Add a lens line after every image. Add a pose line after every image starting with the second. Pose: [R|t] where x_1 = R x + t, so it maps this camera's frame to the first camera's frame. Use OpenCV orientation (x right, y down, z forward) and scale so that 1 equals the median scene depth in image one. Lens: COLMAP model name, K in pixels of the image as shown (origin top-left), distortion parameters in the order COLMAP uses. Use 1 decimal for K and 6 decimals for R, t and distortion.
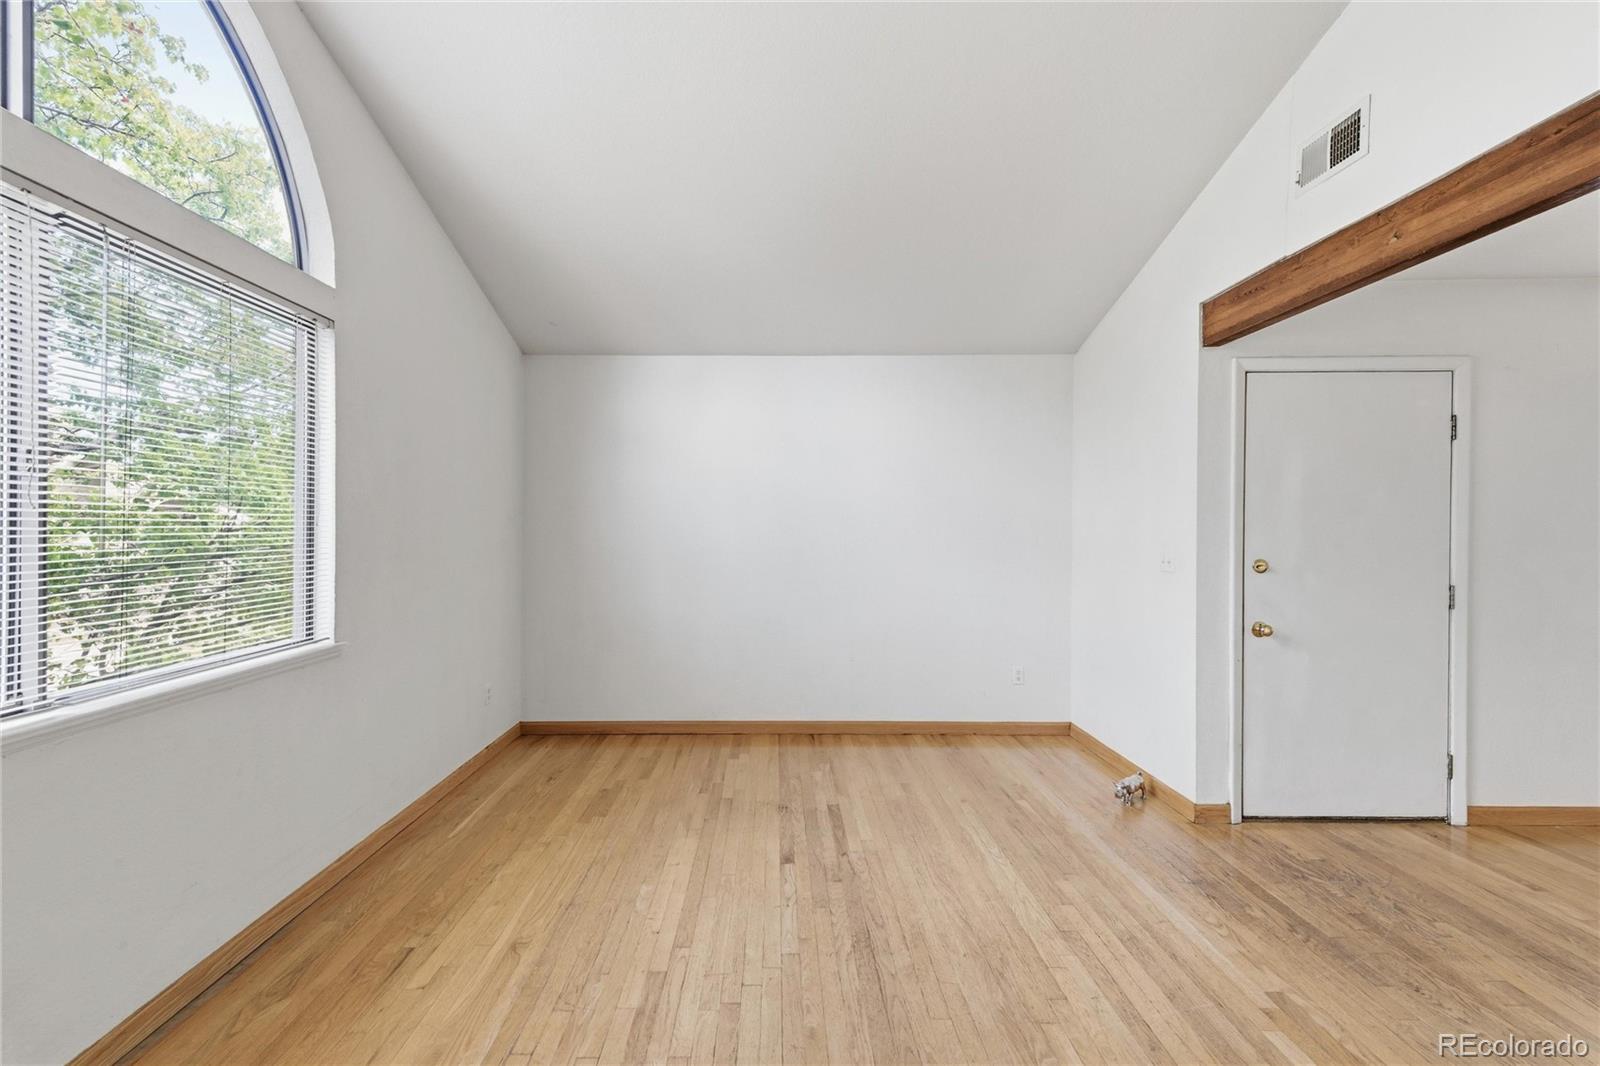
lens RADIAL K [[643.0, 0, 777.6], [0, 643.0, 532.6], [0, 0, 1]] dist [0.018496, -0.004526]
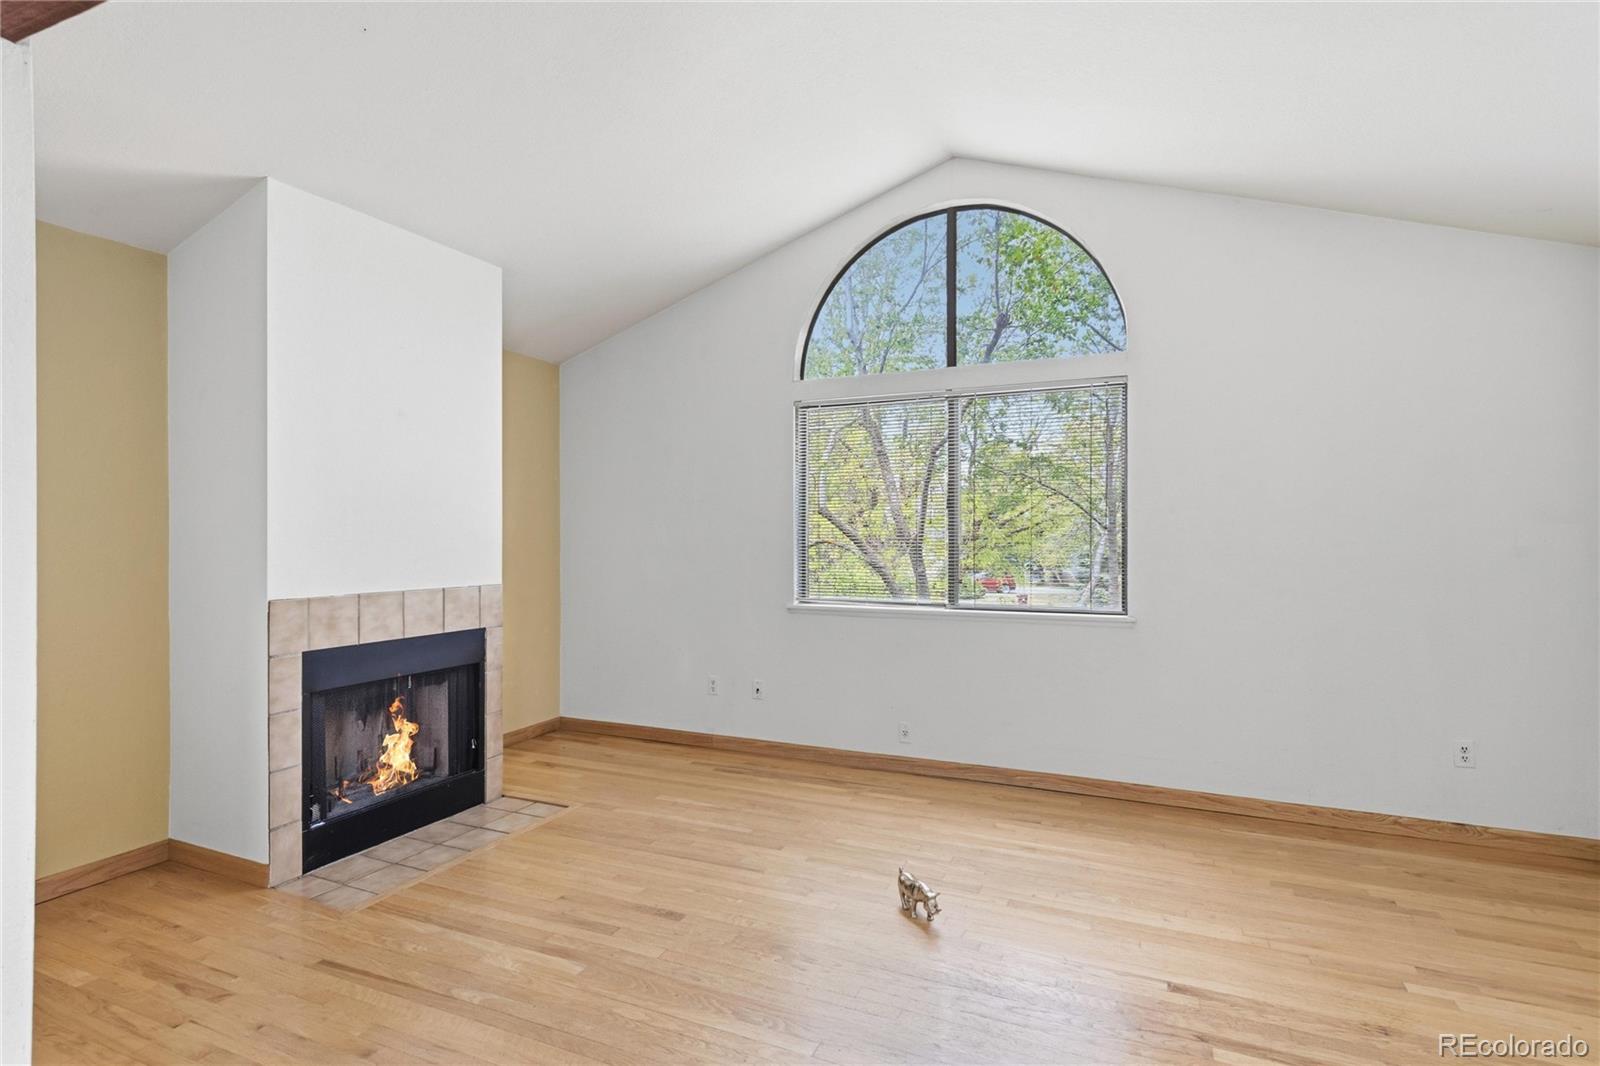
lens RADIAL K [[804.7, 0, 800.0], [0, 804.7, 533.0], [0, 0, 1]] dist [0.012158, -0.001316]
pose [[-0.407324, 0.002362, -0.913281, 1.081966], [-0.002858, 0.999988, 0.003861, -0.005440], [0.913279, 0.004183, -0.407312, 1.045189]]
